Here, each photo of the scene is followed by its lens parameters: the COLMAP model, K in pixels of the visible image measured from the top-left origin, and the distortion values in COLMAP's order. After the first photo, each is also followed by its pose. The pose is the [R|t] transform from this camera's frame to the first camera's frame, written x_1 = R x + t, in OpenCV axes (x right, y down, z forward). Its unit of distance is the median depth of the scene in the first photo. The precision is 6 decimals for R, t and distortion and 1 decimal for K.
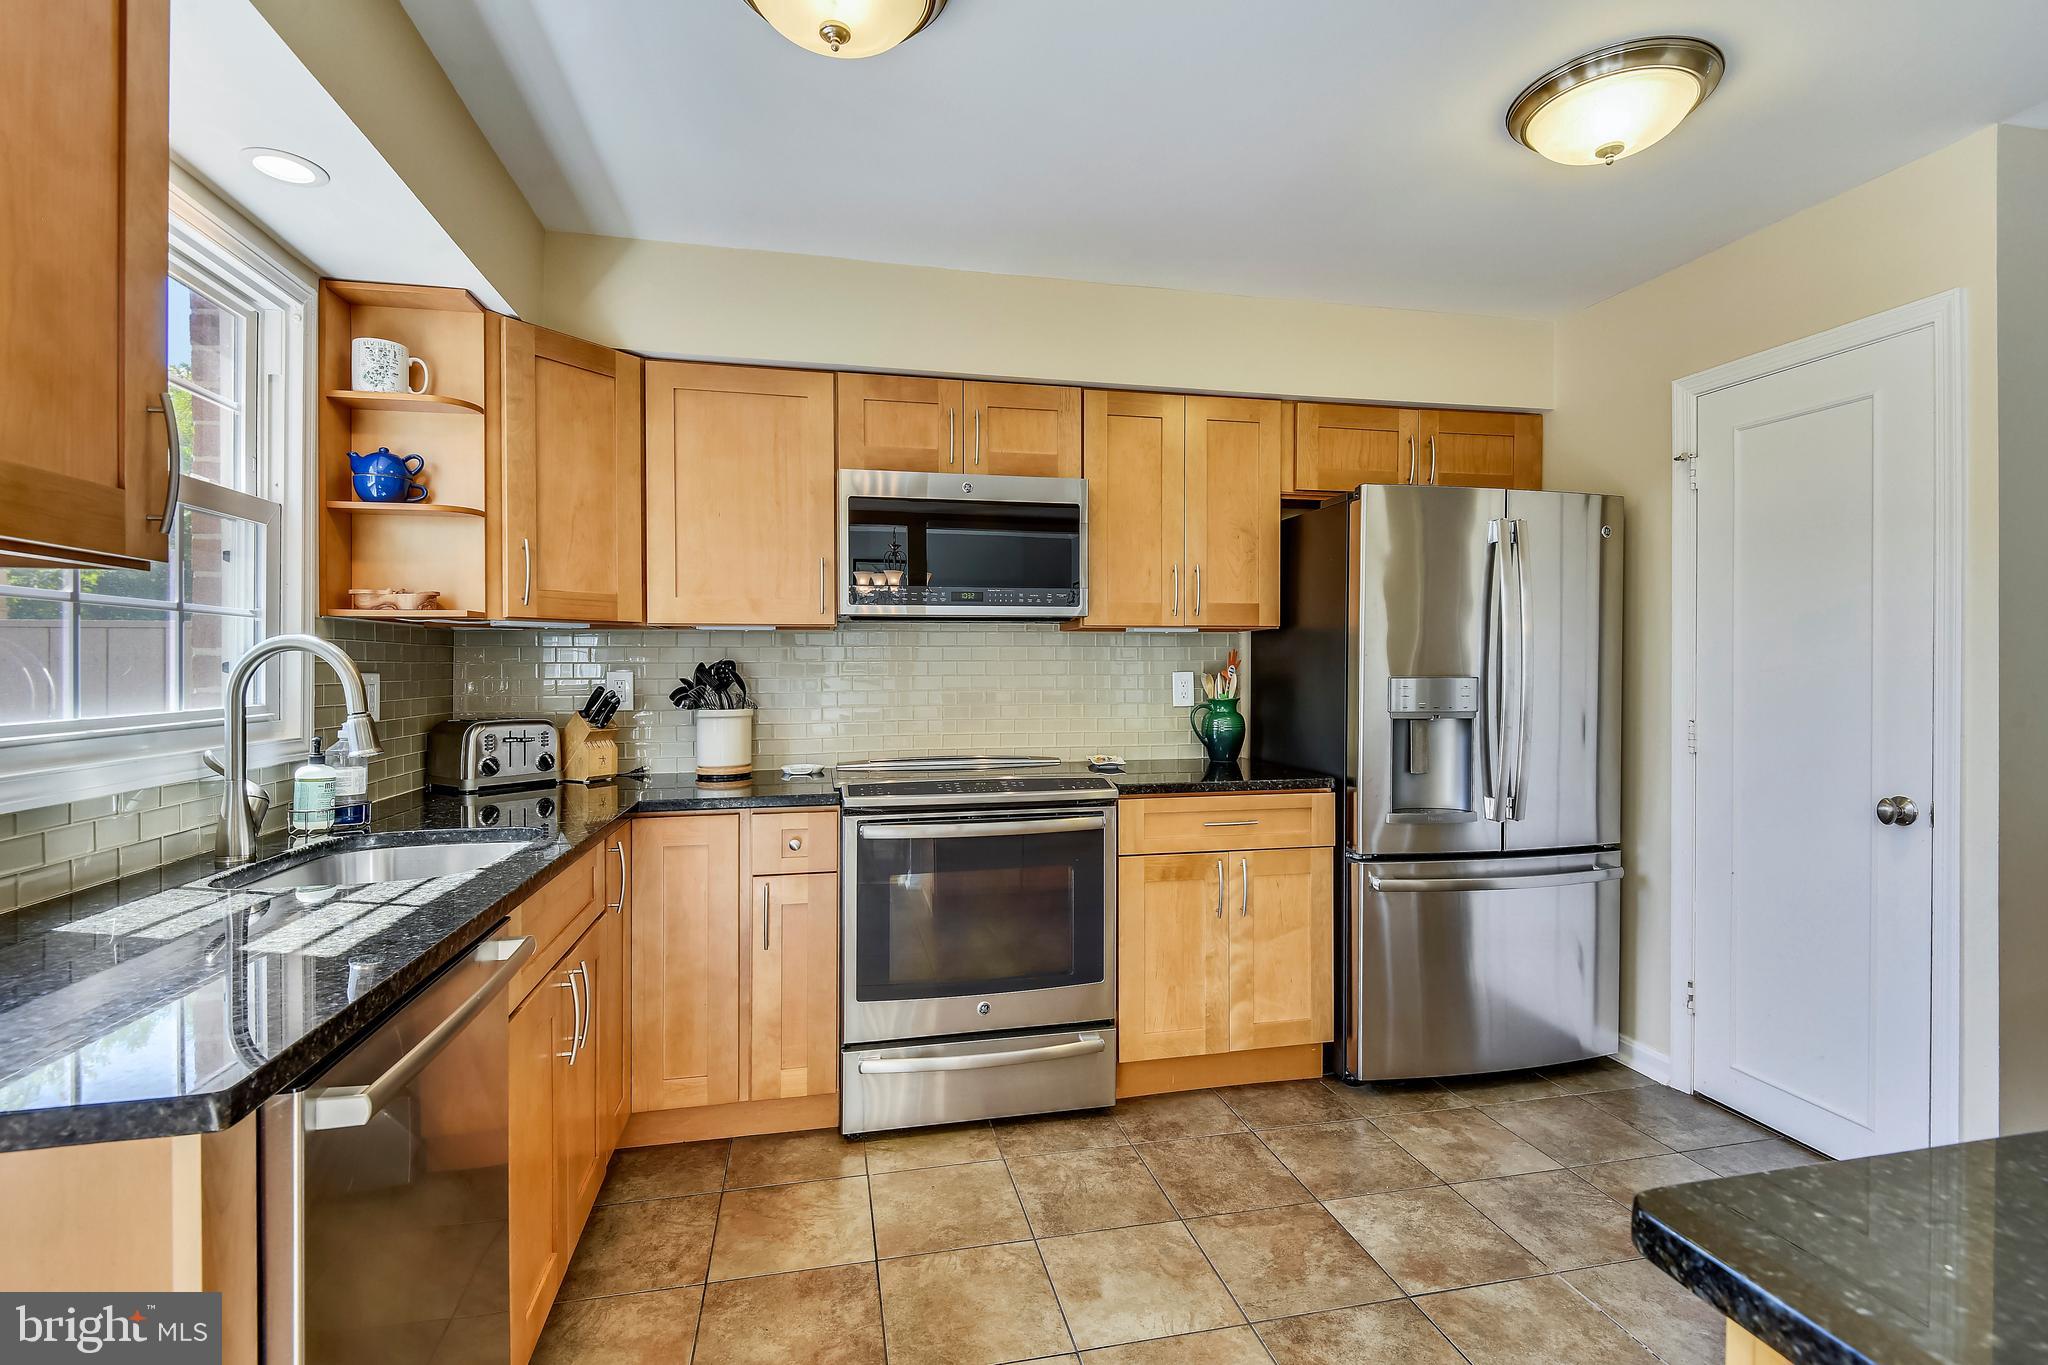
lens RADIAL K [[920.4, 0, 1024.0], [0, 920.4, 682.5], [0, 0, 1]] dist [-0.000396, -0.000098]
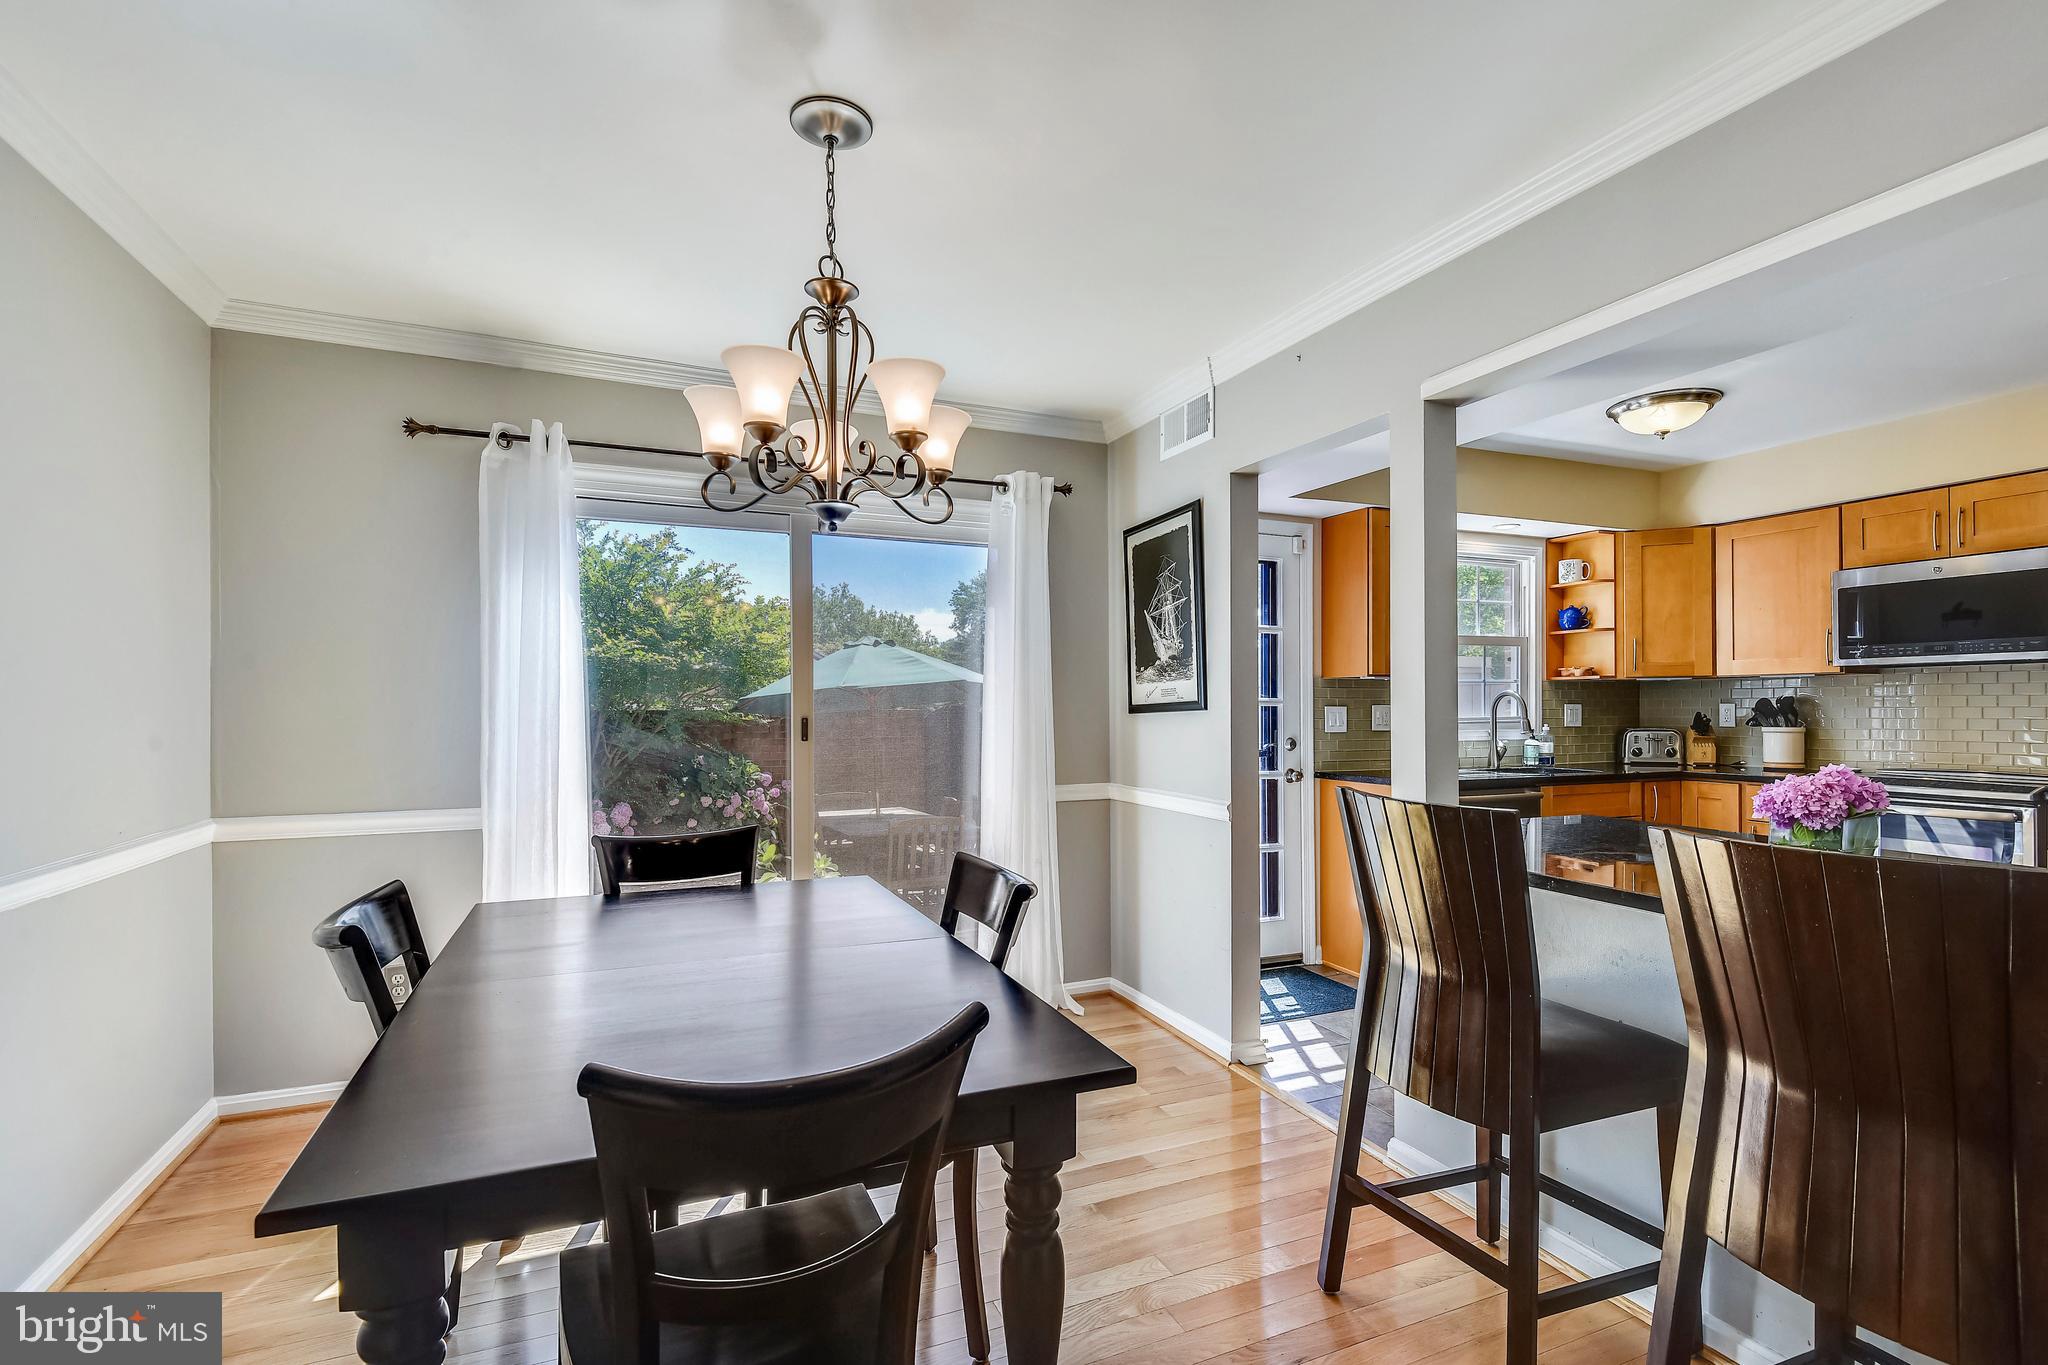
lens RADIAL K [[952.5, 0, 1027.9], [0, 952.5, 704.2], [0, 0, 1]] dist [-0.000992, -0.000442]
pose [[0.178413, 0.000391, -0.983956, 1.327851], [-0.009983, 0.999949, -0.001412, 0.006404], [0.983905, 0.010074, 0.178408, -0.715599]]
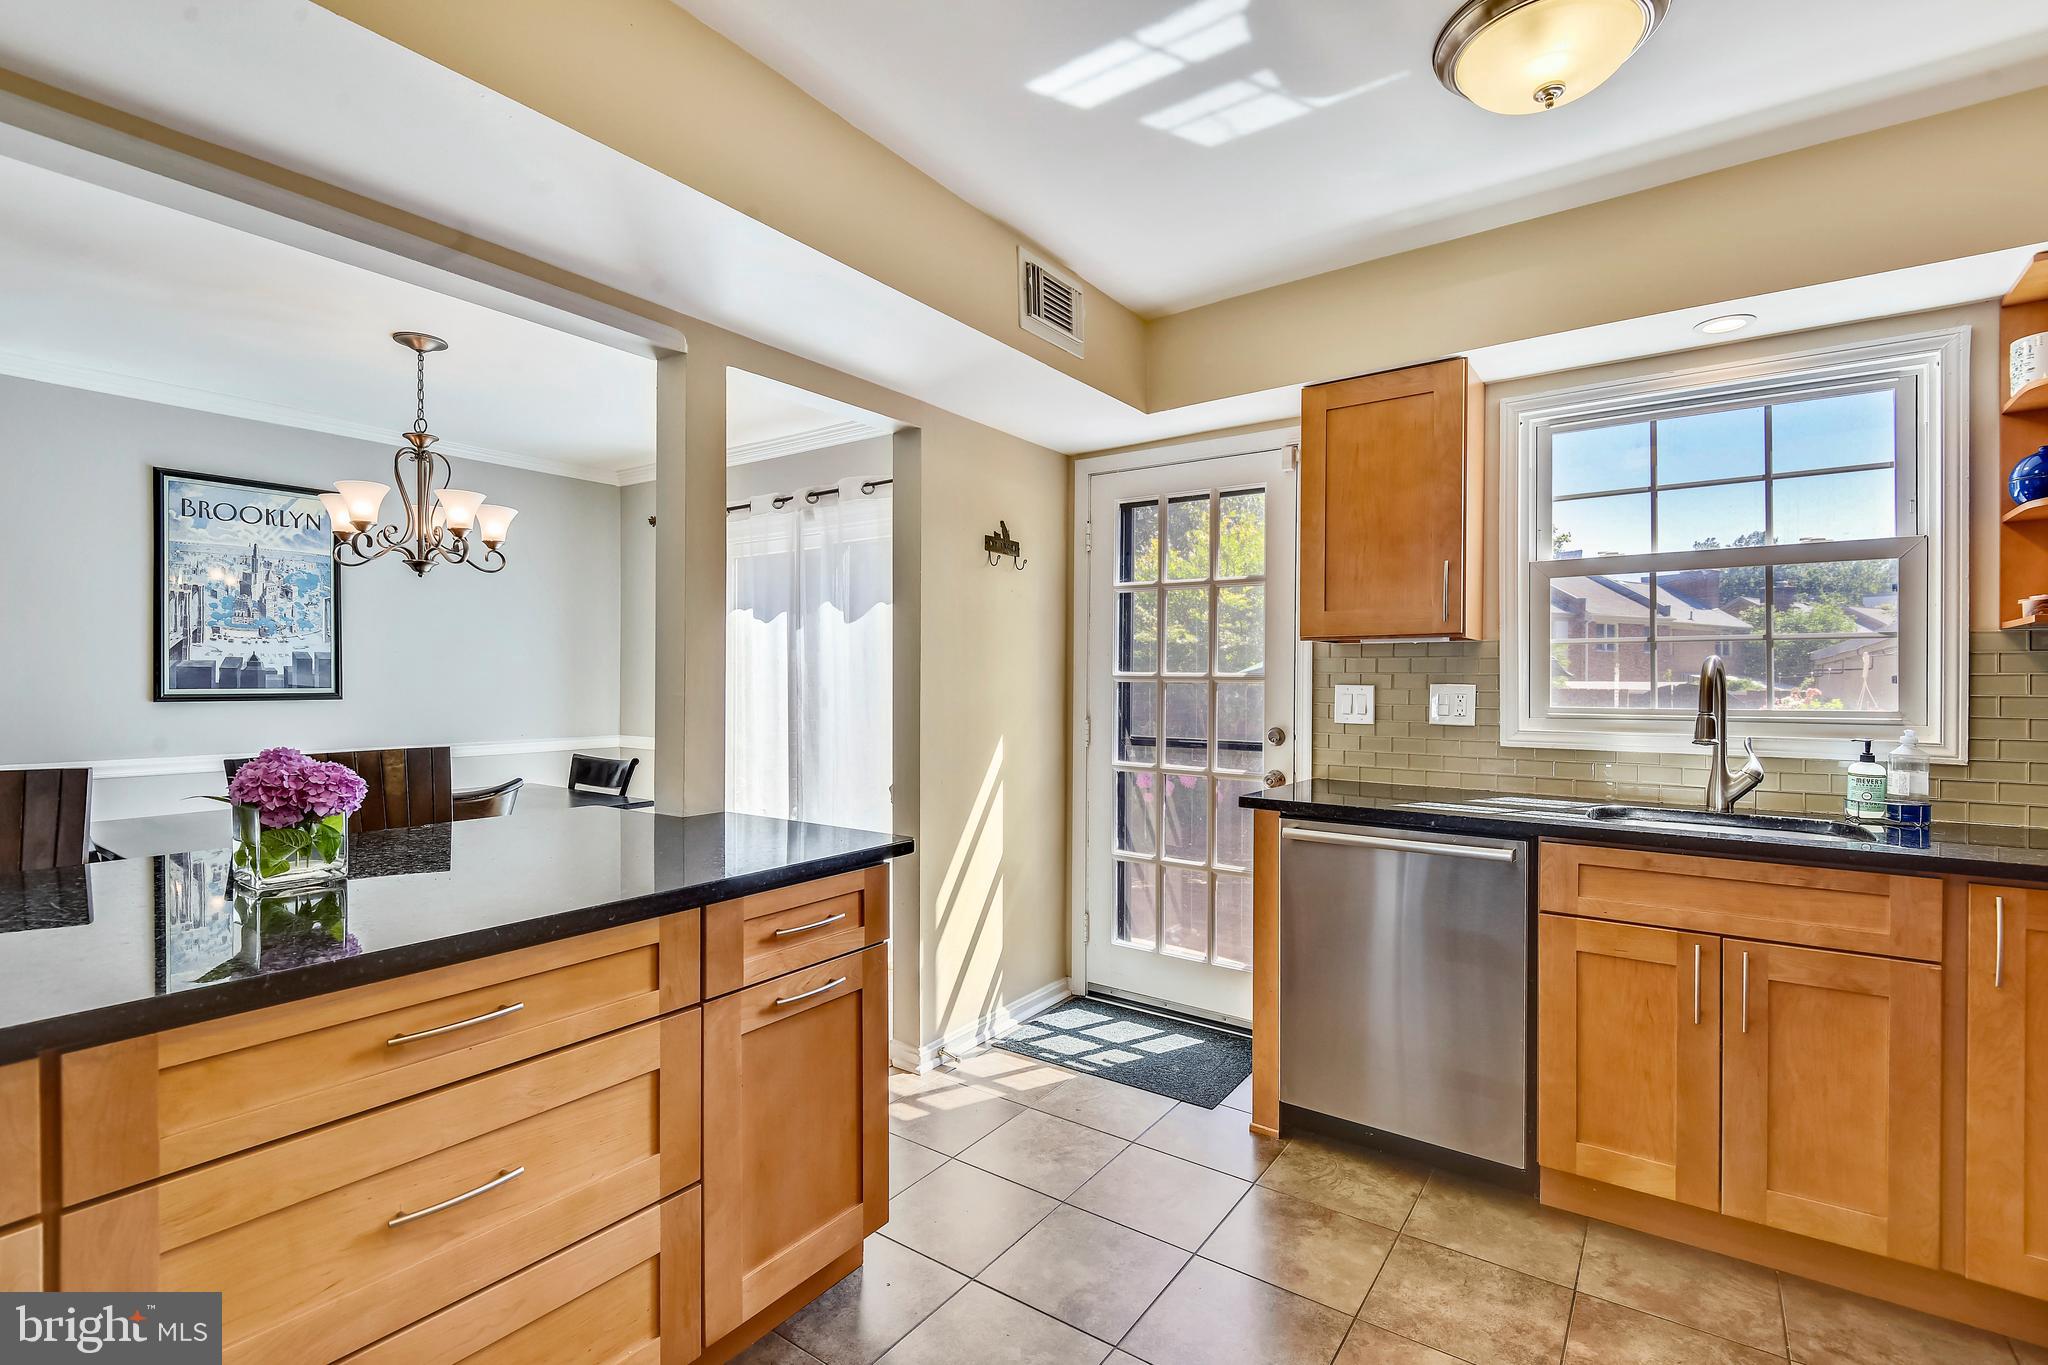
lens RADIAL K [[920.4, 0, 1024.0], [0, 920.4, 682.5], [0, 0, 1]] dist [-0.000396, -0.000098]
pose [[-0.755347, -0.005491, -0.655302, 0.666607], [-0.015391, 0.999838, 0.009363, -0.006715], [0.655144, 0.017158, -0.755309, 0.987720]]
